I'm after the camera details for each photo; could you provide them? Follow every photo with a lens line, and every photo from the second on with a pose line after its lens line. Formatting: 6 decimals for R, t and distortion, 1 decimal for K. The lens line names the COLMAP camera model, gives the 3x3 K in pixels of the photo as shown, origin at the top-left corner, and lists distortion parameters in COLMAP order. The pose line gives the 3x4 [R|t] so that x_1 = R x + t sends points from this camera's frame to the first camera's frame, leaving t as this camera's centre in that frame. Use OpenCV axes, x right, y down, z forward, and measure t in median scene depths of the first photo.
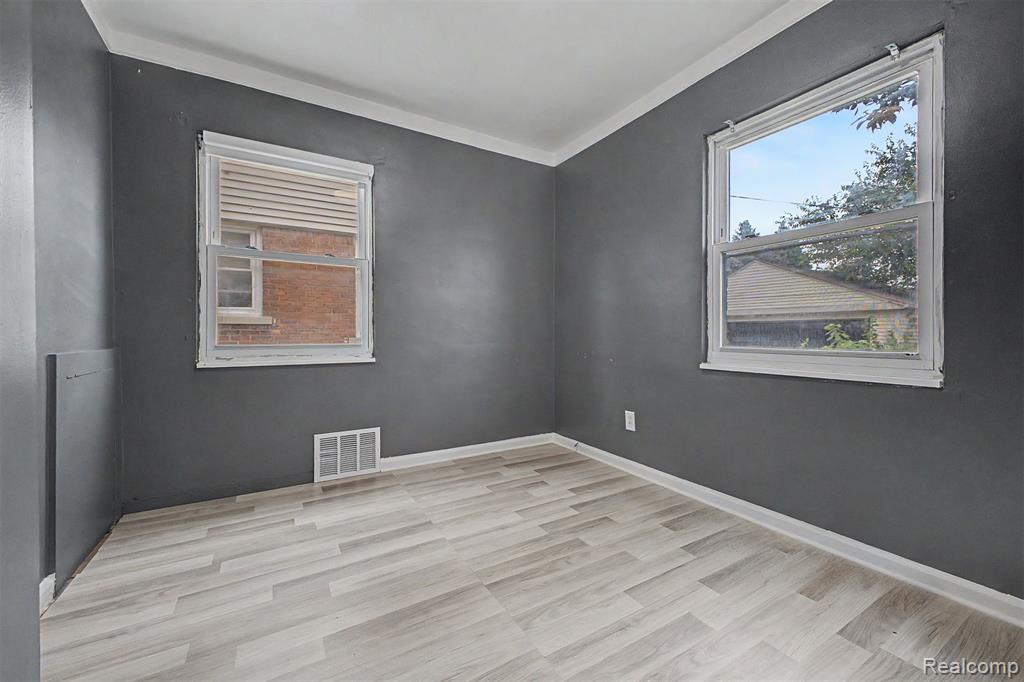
lens RADIAL K [[408.5, 0, 512.8], [0, 408.5, 335.6], [0, 0, 1]] dist [0.020024, -0.007425]
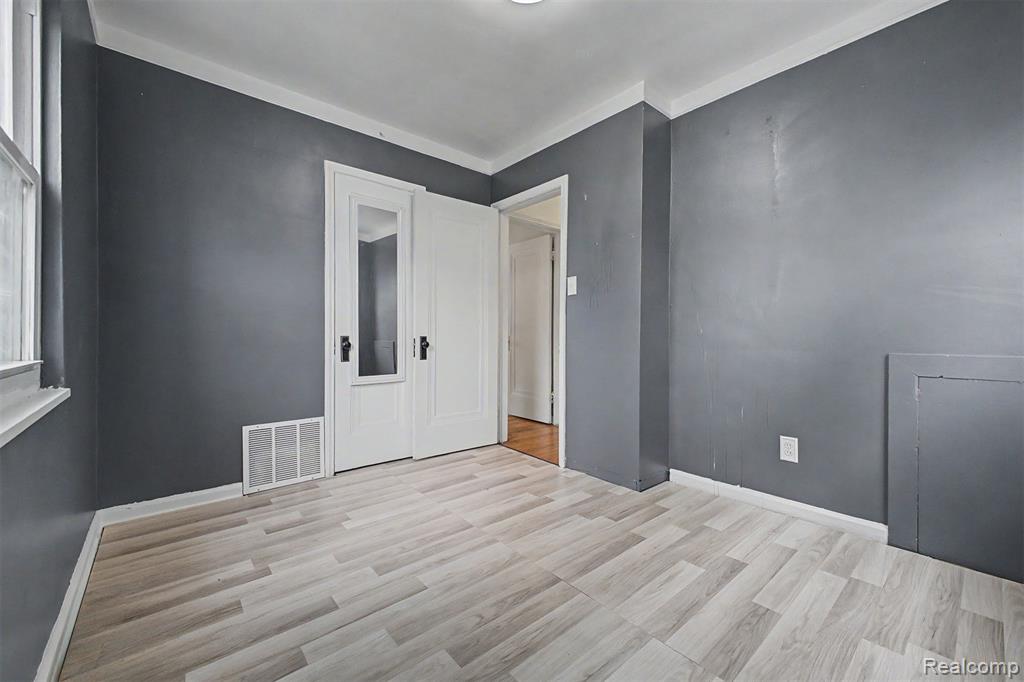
lens RADIAL K [[408.5, 0, 512.8], [0, 408.5, 335.6], [0, 0, 1]] dist [0.020024, -0.007425]
pose [[-0.983841, -0.000060, -0.179044, 0.226334], [-0.001050, 0.999985, 0.005432, -0.010464], [0.179041, 0.005532, -0.983826, 1.884581]]
